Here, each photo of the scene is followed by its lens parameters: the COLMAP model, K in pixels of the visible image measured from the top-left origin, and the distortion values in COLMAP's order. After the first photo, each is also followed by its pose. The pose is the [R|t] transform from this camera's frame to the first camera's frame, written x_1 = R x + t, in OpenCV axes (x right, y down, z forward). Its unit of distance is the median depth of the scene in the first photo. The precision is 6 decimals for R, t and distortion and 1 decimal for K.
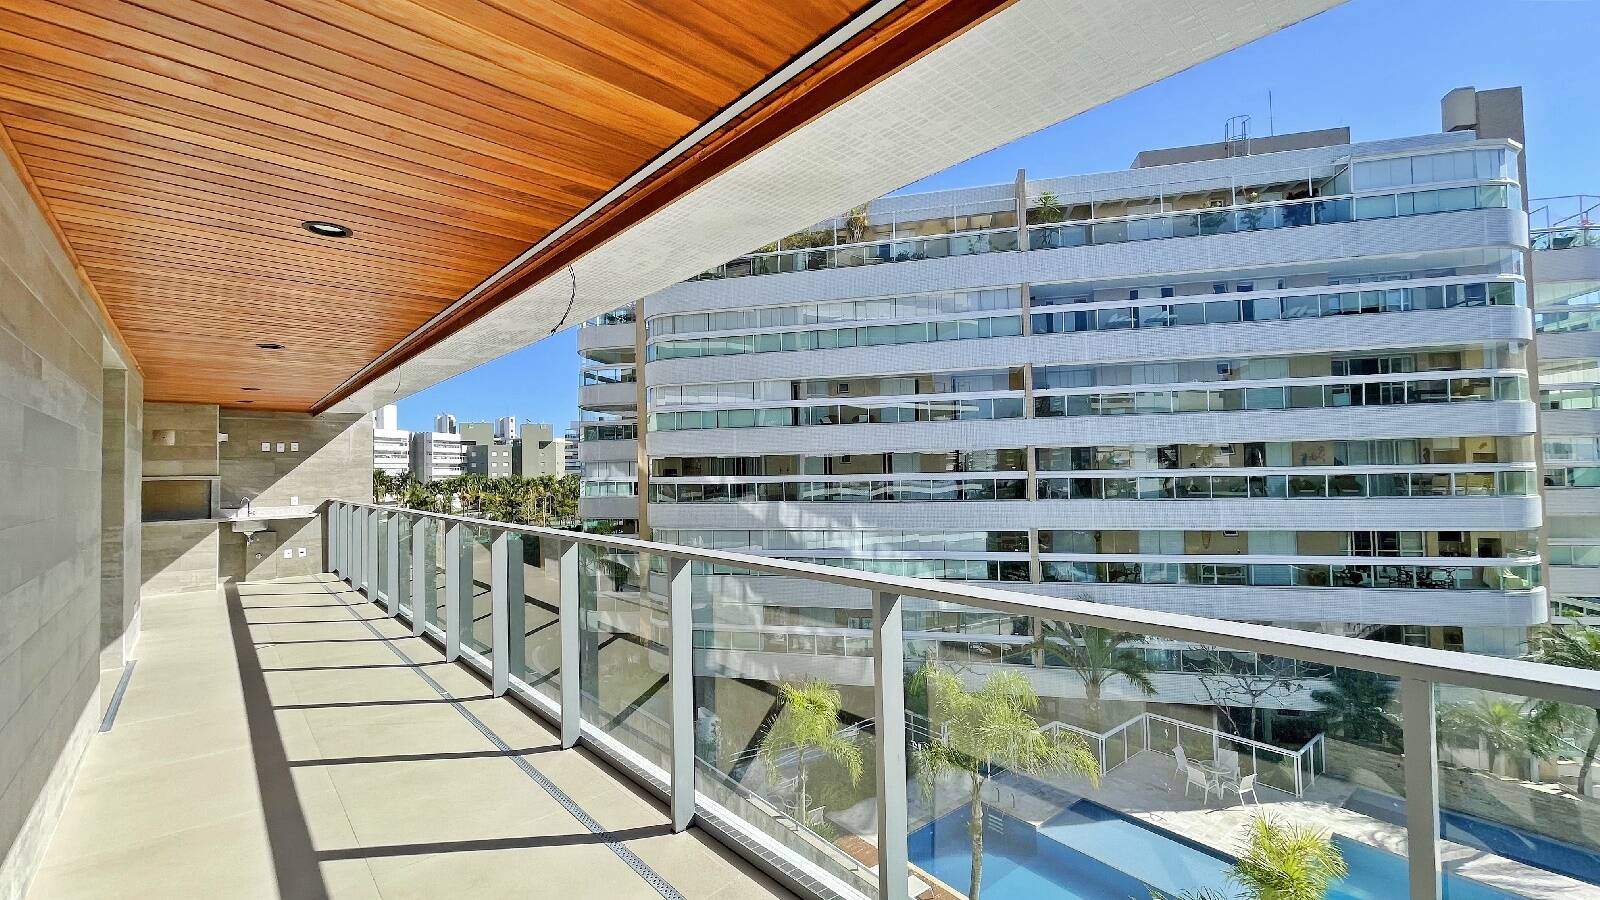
lens RADIAL K [[653.9, 0, 804.6], [0, 653.9, 448.5], [0, 0, 1]] dist [0.001872, -0.000478]
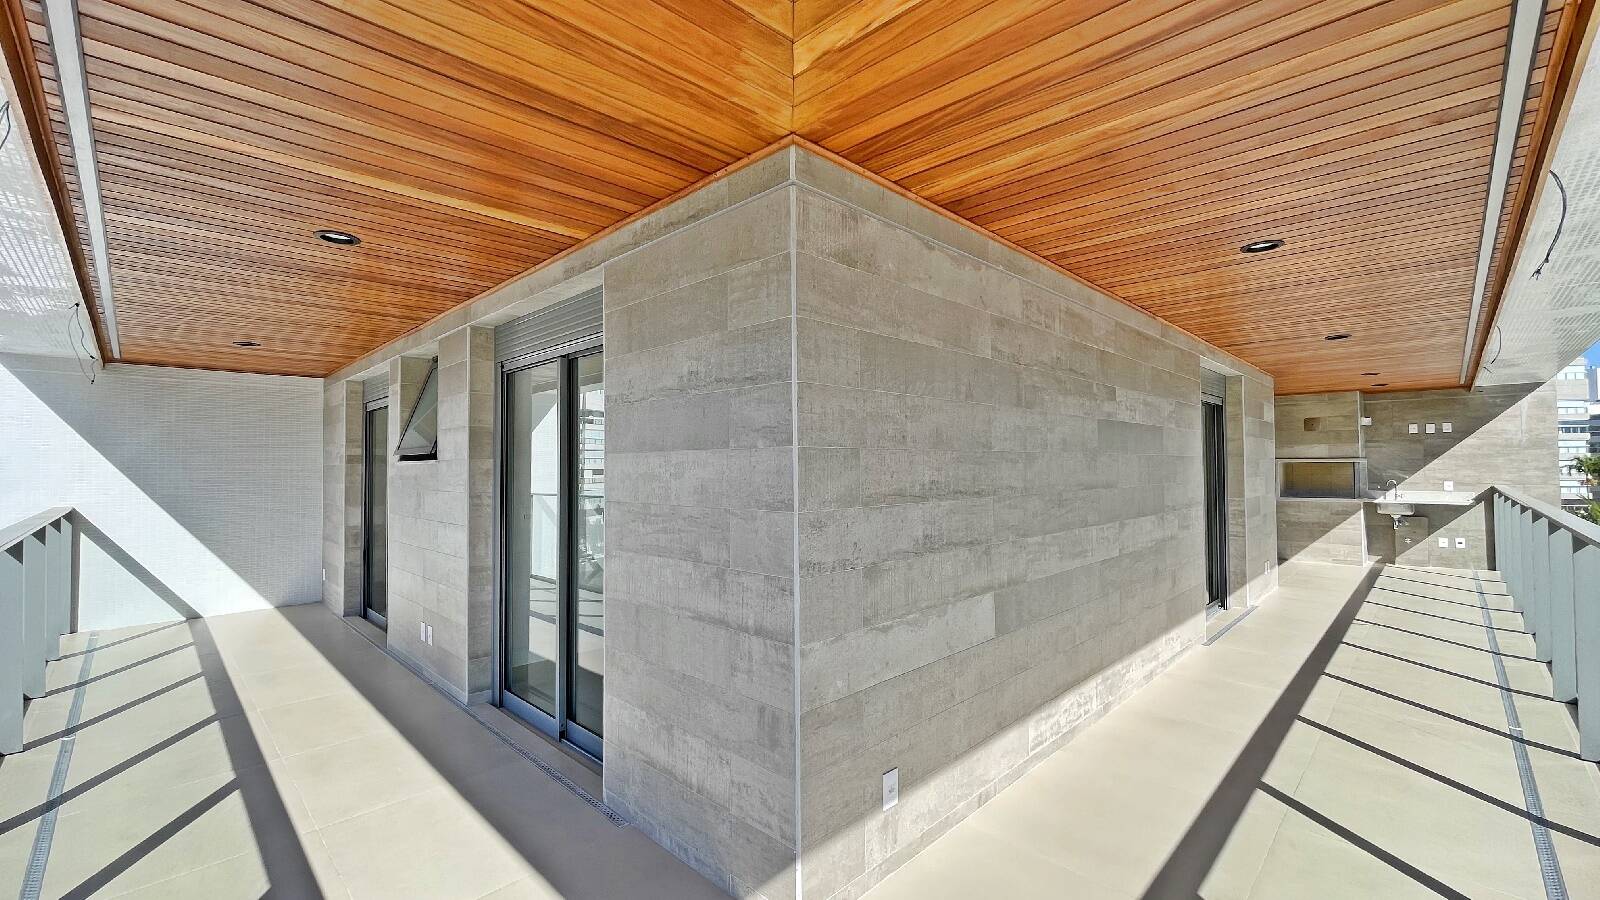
lens RADIAL K [[653.9, 0, 779.9], [0, 653.9, 450.9], [0, 0, 1]] dist [0.001872, -0.000478]
pose [[0.037773, -0.002946, -0.999282, 0.102530], [0.036408, 0.999336, -0.001570, -0.002025], [0.998623, -0.036322, 0.037855, 0.028357]]
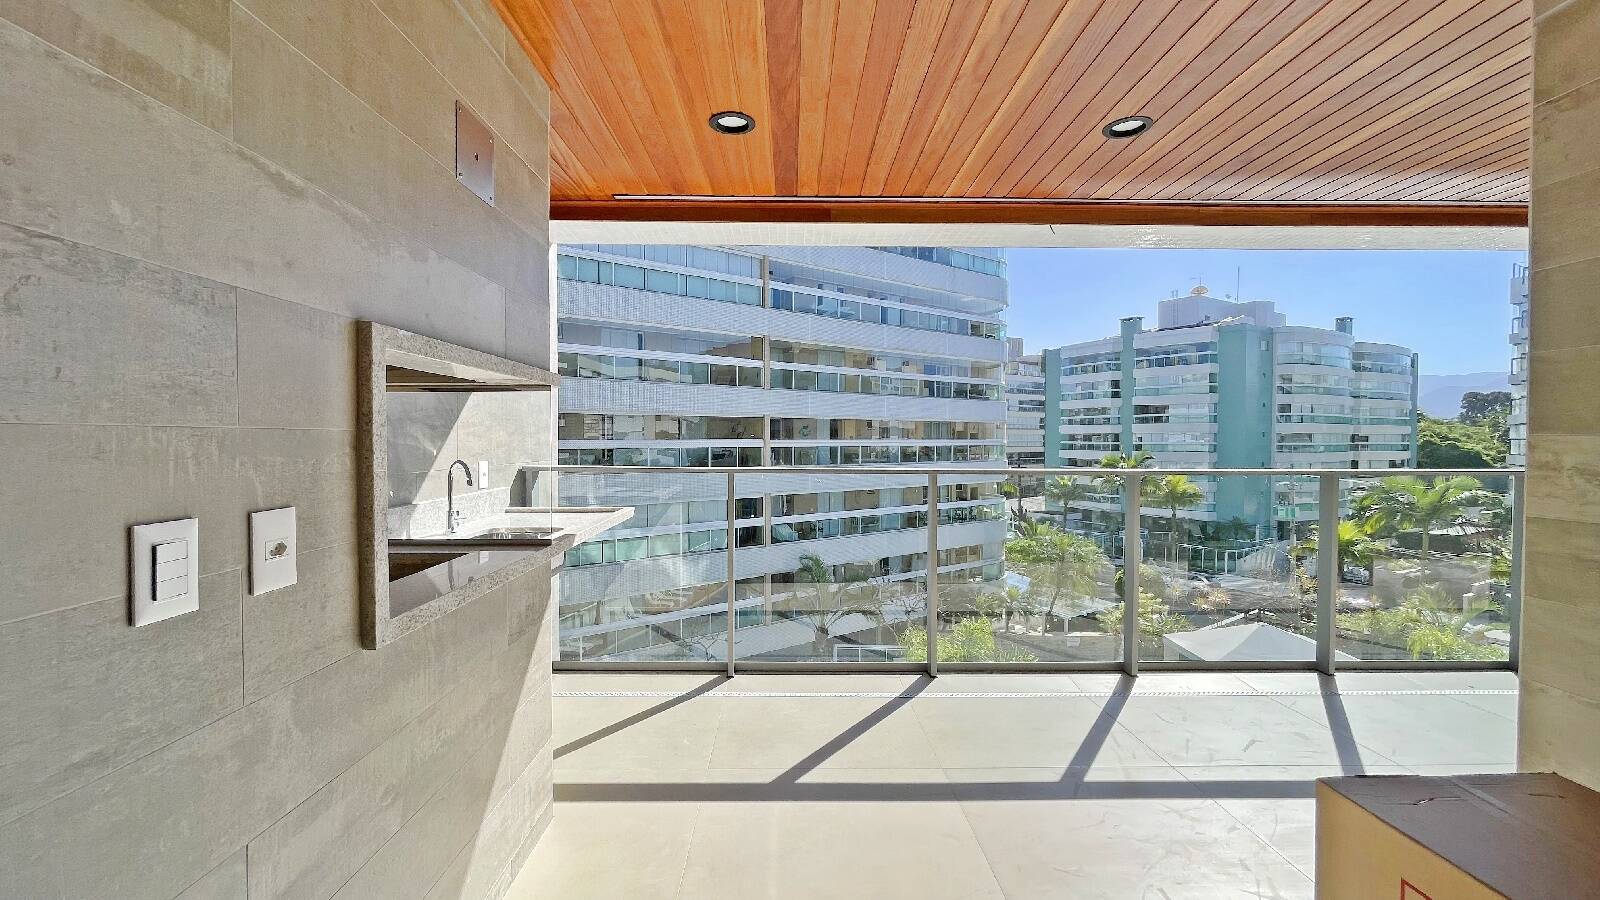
lens RADIAL K [[653.9, 0, 795.9], [0, 653.9, 453.3], [0, 0, 1]] dist [0.001872, -0.000478]
pose [[0.668952, 0.003356, 0.743298, -0.958183], [-0.039443, 0.998741, 0.030989, 0.055739], [-0.742259, -0.050048, 0.668242, 0.673162]]
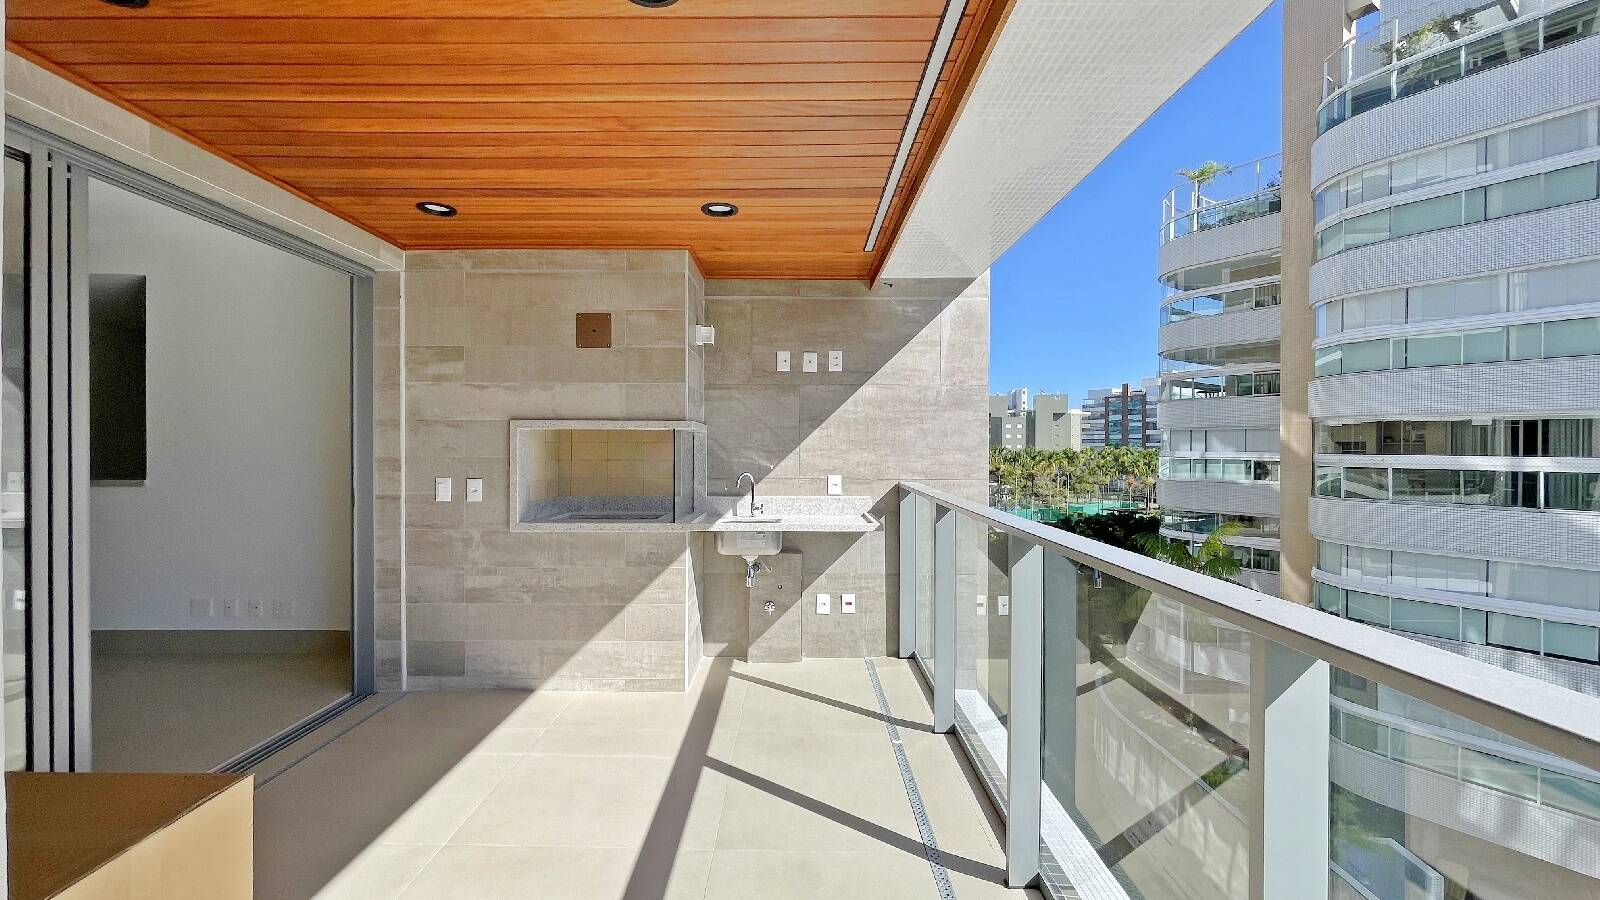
lens RADIAL K [[653.9, 0, 795.6], [0, 653.9, 438.6], [0, 0, 1]] dist [0.001872, -0.000478]
pose [[0.733958, 0.015292, -0.679022, -0.495737], [0.002126, 0.999690, 0.024811, 0.037618], [0.679191, -0.019654, 0.733698, 0.653065]]
